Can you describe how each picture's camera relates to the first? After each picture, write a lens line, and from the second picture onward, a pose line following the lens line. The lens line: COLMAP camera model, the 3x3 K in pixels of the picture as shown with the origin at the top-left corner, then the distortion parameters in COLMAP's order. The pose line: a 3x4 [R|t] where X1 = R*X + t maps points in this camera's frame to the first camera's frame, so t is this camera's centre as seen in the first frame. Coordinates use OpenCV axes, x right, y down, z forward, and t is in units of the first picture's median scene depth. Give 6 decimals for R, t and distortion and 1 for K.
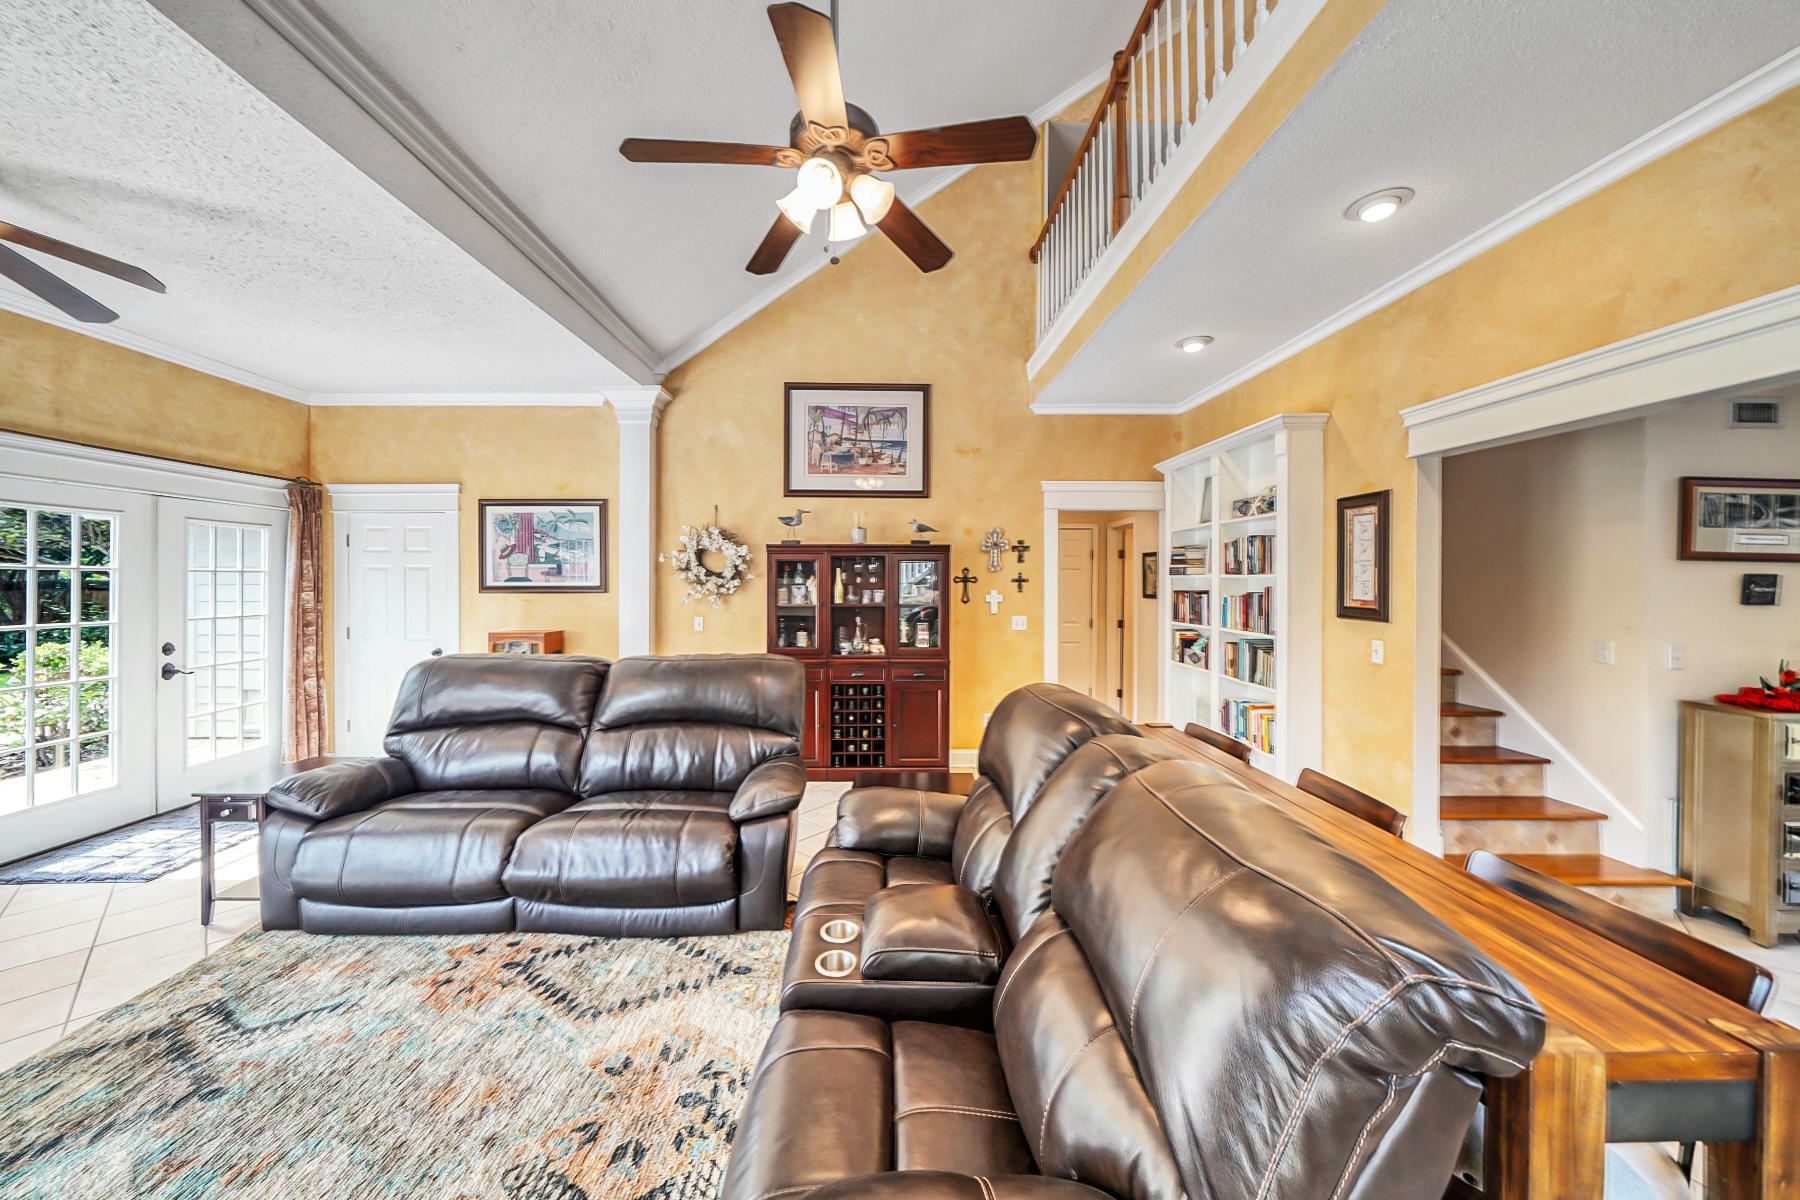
lens RADIAL K [[623.3, 0, 894.4], [0, 623.3, 583.7], [0, 0, 1]] dist [-0.008607, 0.000488]
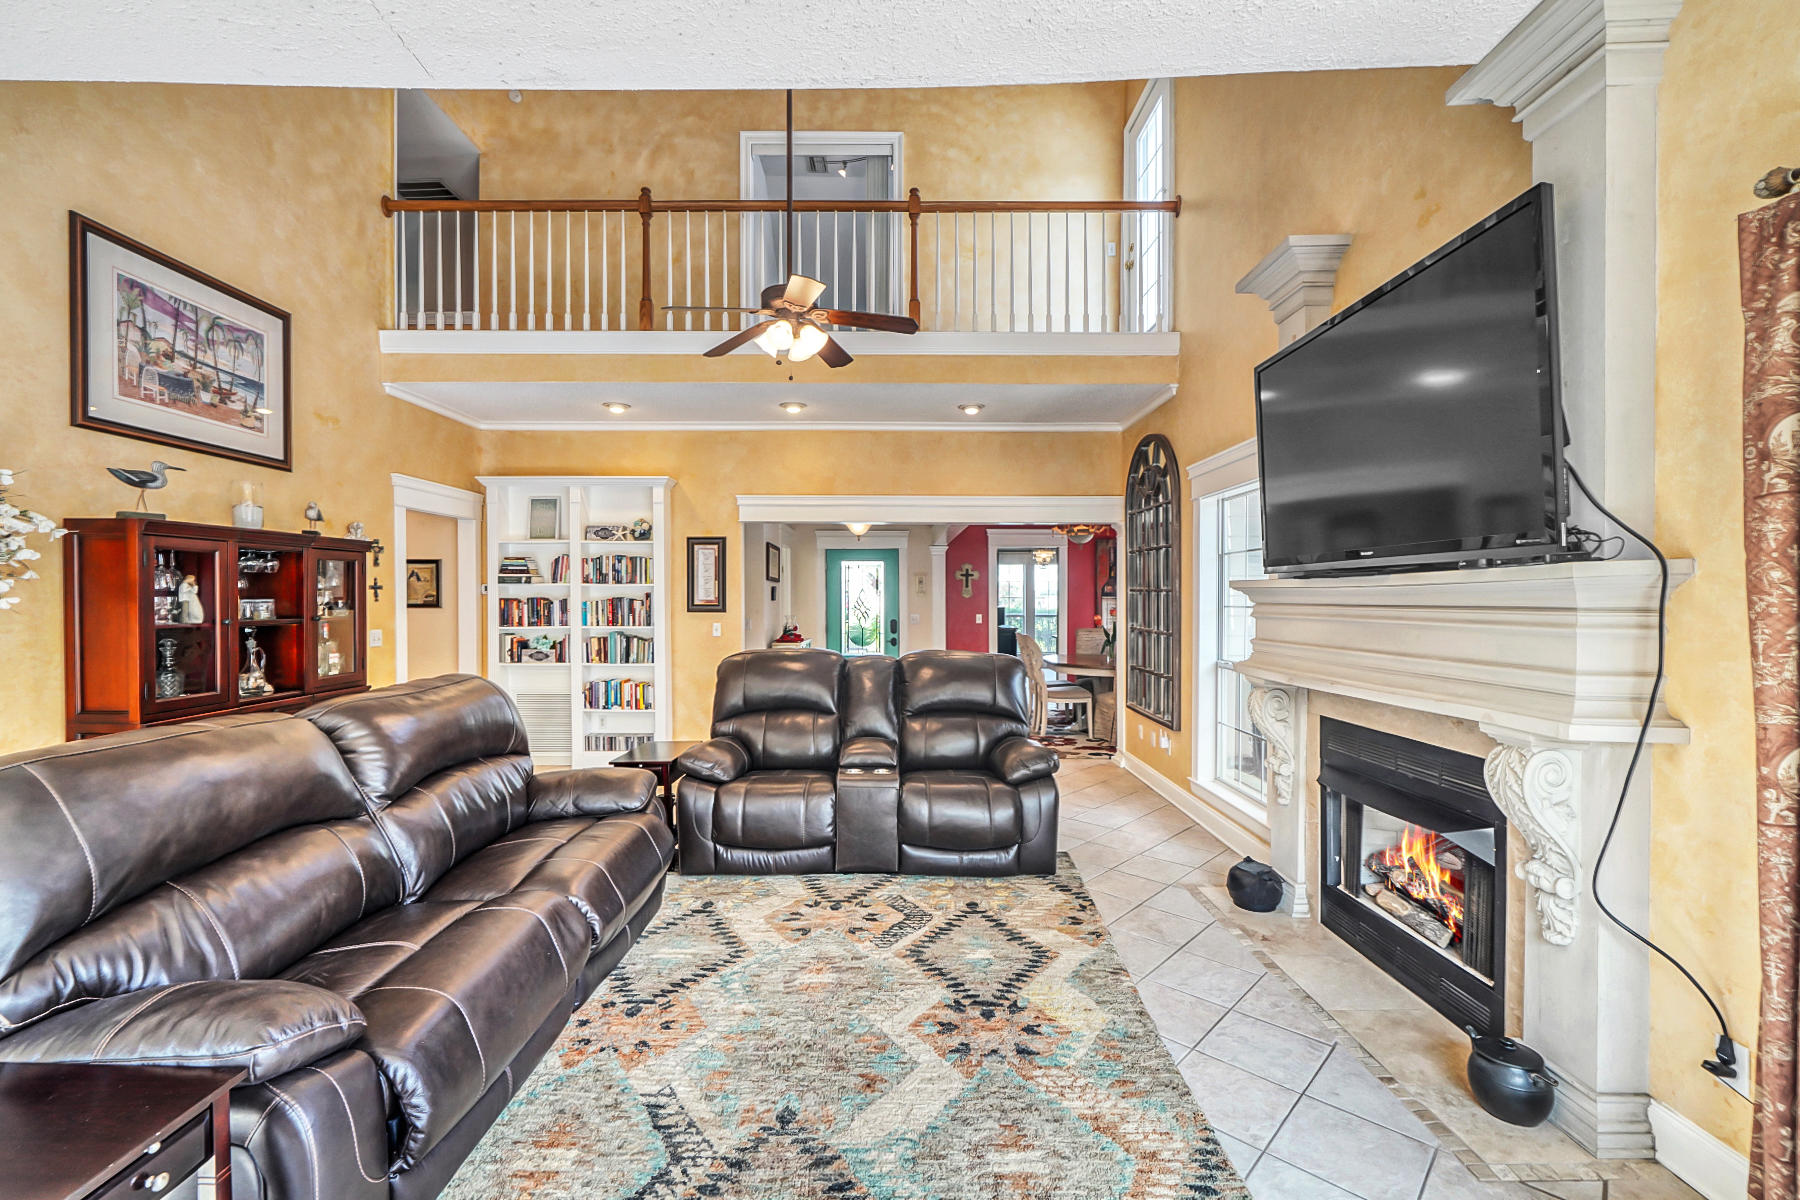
lens RADIAL K [[761.5, 0, 892.7], [0, 761.5, 603.5], [0, 0, 1]] dist [-0.006774, 0.001328]
pose [[0.016836, -0.011719, 0.999790, -0.868383], [0.007640, 0.999904, 0.011592, 0.010638], [-0.999829, 0.007443, 0.016923, 0.309964]]
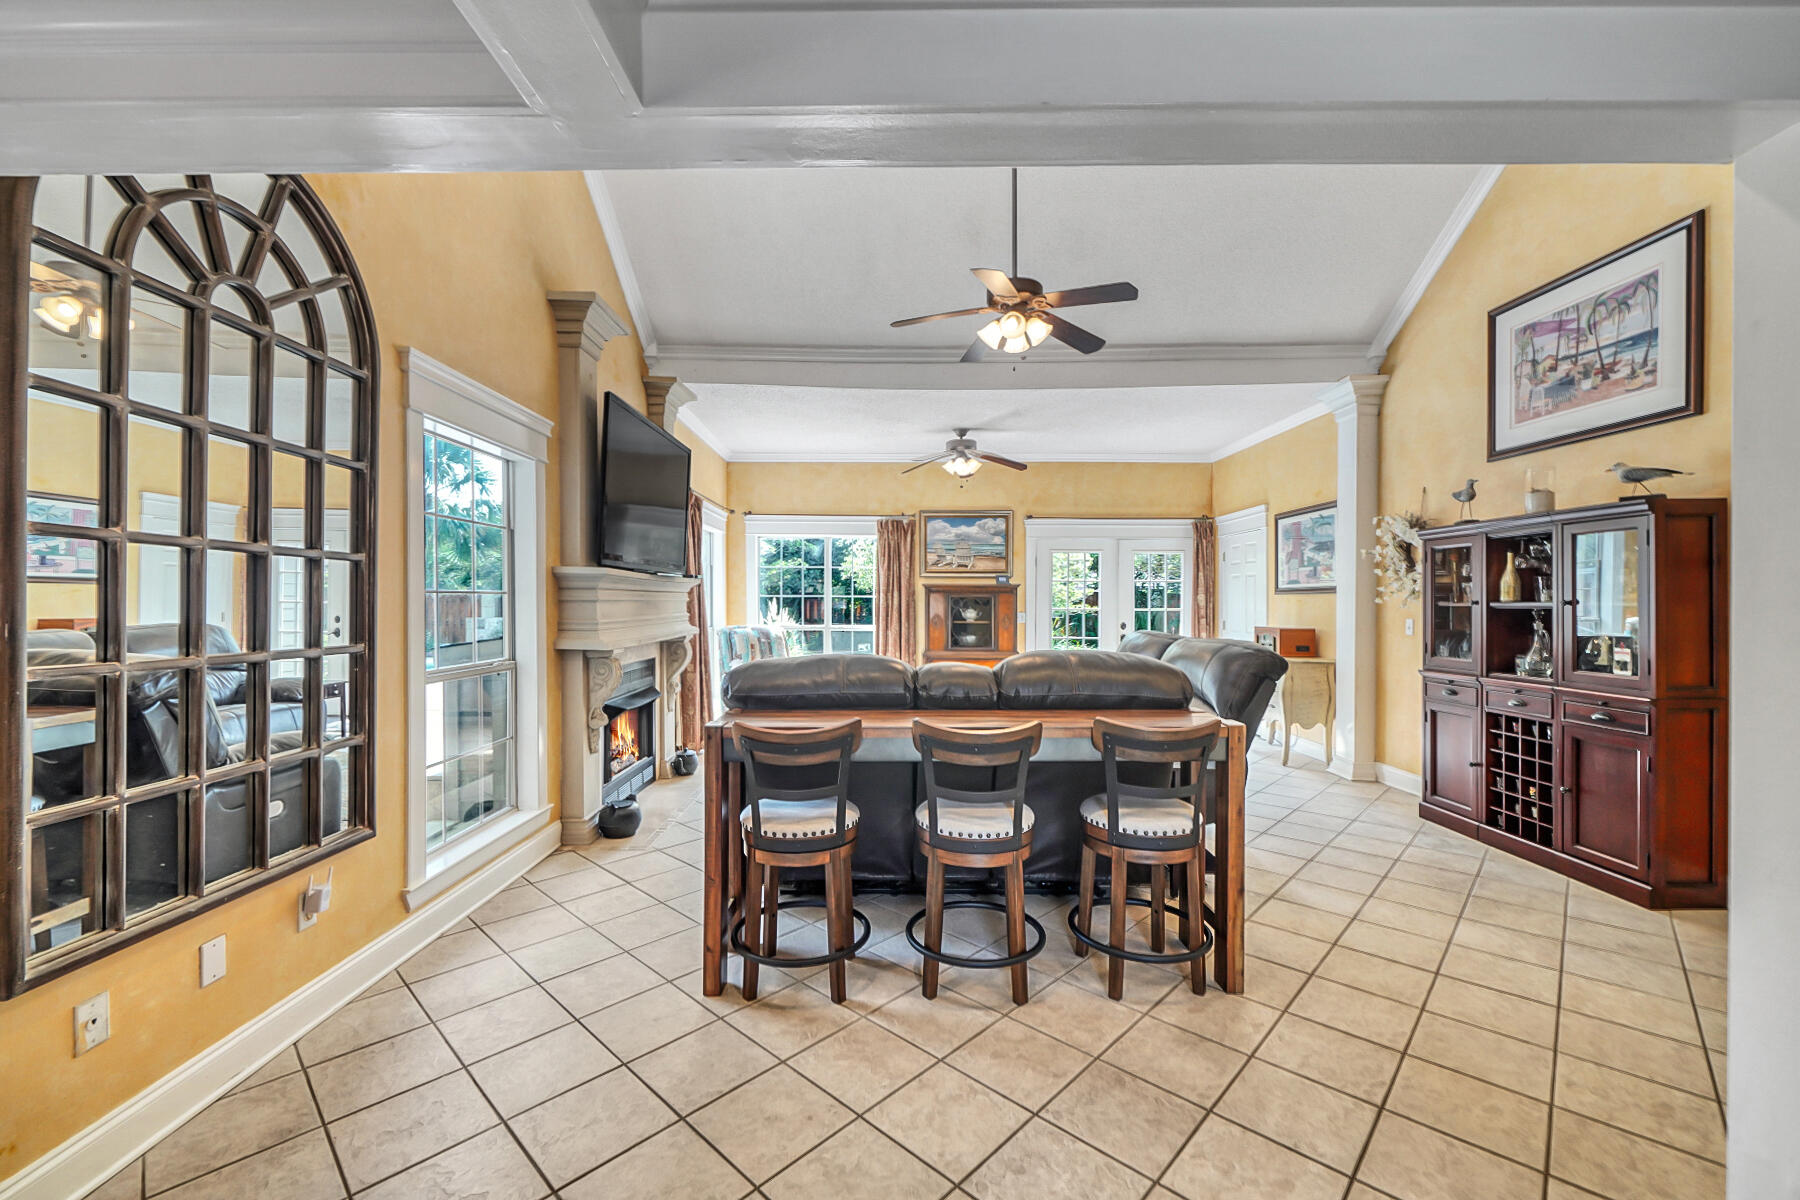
lens RADIAL K [[761.5, 0, 871.8], [0, 761.5, 603.8], [0, 0, 1]] dist [-0.006774, 0.001328]
pose [[-0.015875, -0.002608, -0.999871, 0.798636], [-0.005789, 0.999980, -0.002516, 0.040557], [0.999857, 0.005748, -0.015889, 0.289688]]
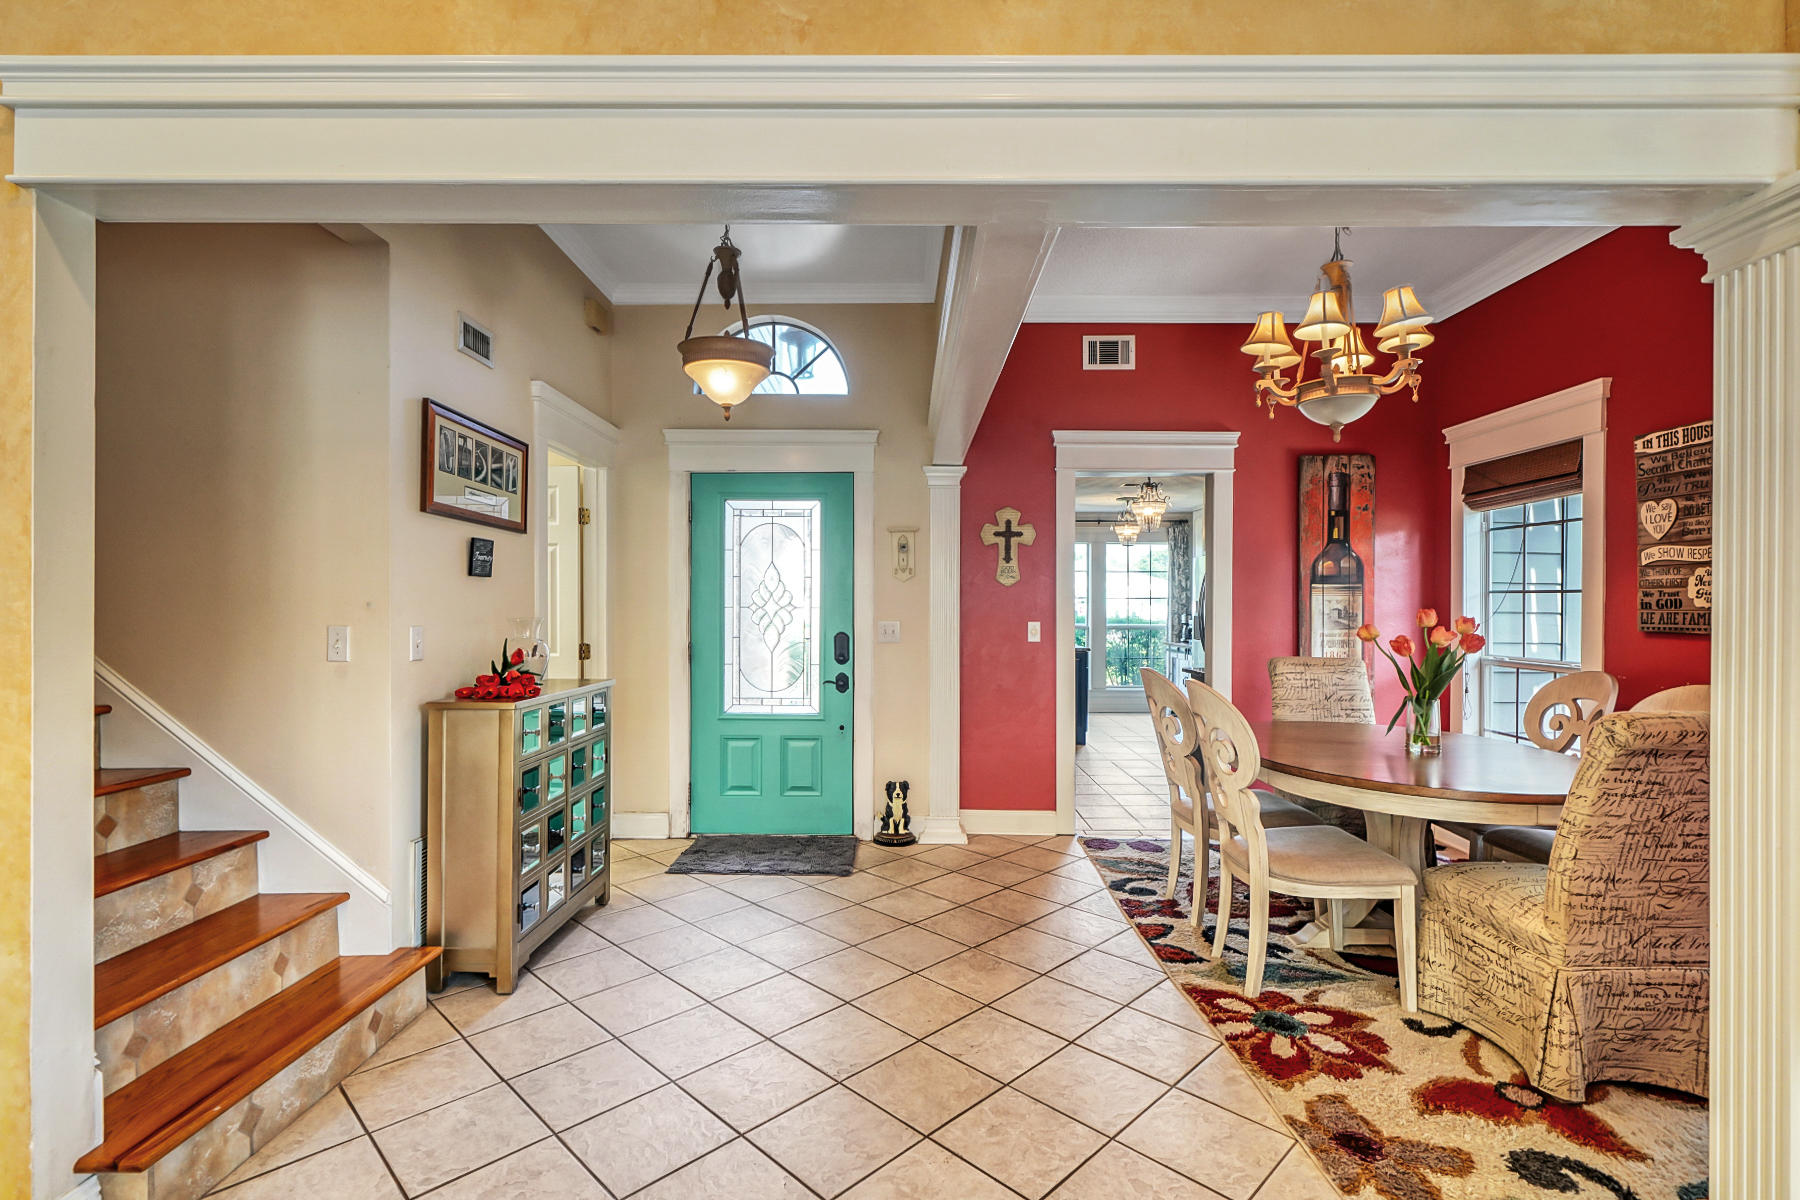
lens RADIAL K [[837.6, 0, 892.4], [0, 837.6, 607.2], [0, 0, 1]] dist [-0.005529, 0.000247]
pose [[0.036492, -0.005267, 0.999320, 0.185073], [0.000923, 0.999986, 0.005237, 0.042665], [-0.999334, 0.000732, 0.036497, 0.245477]]
